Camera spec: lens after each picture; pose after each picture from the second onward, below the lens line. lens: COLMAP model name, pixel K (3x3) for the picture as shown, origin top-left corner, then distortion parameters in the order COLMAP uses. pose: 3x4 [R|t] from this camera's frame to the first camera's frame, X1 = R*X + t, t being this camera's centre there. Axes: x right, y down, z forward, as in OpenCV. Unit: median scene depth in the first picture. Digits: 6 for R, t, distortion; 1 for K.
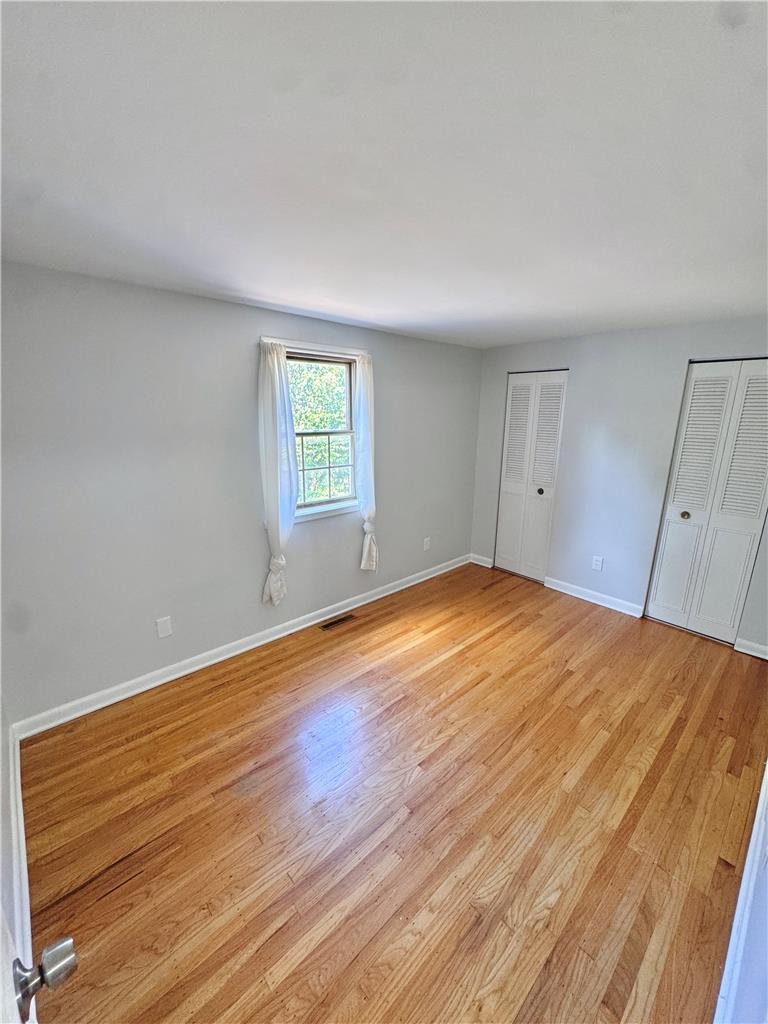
lens RADIAL K [[408.8, 0, 384.3], [0, 408.8, 511.1], [0, 0, 1]] dist [-0.005411, 0.000545]
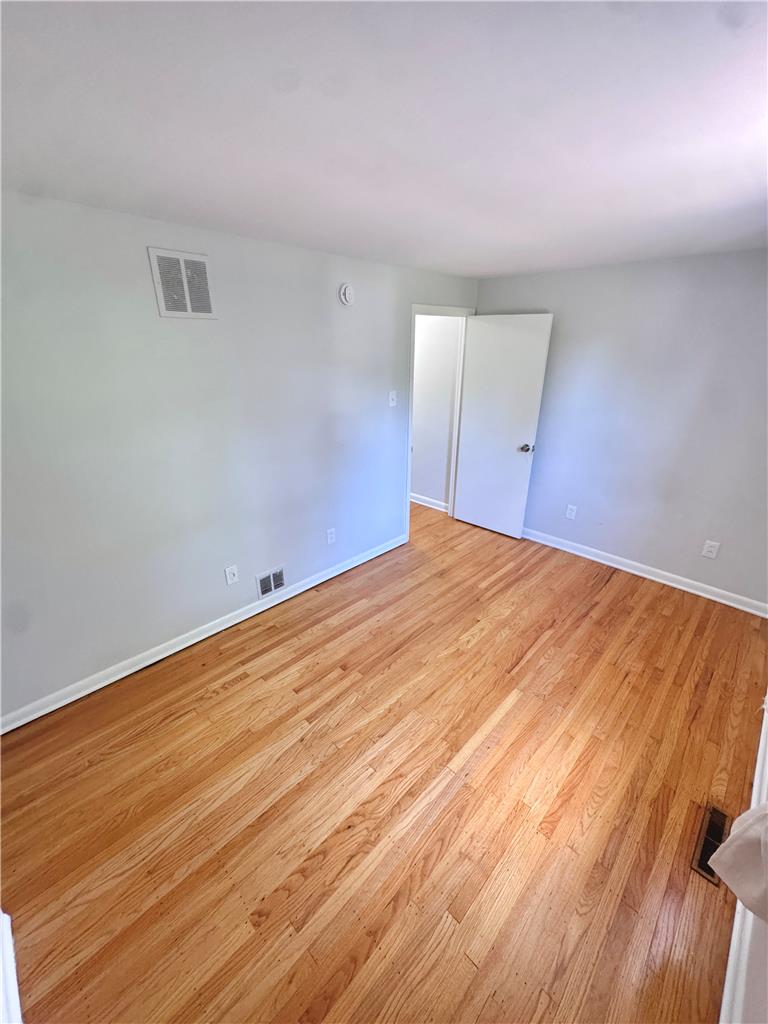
lens RADIAL K [[408.8, 0, 384.6], [0, 408.8, 510.8], [0, 0, 1]] dist [-0.005411, 0.000545]
pose [[-0.998552, 0.002439, -0.053736, 0.412799], [-0.029682, 0.808139, 0.588244, -0.430494], [0.044861, 0.588987, -0.806896, 1.607505]]
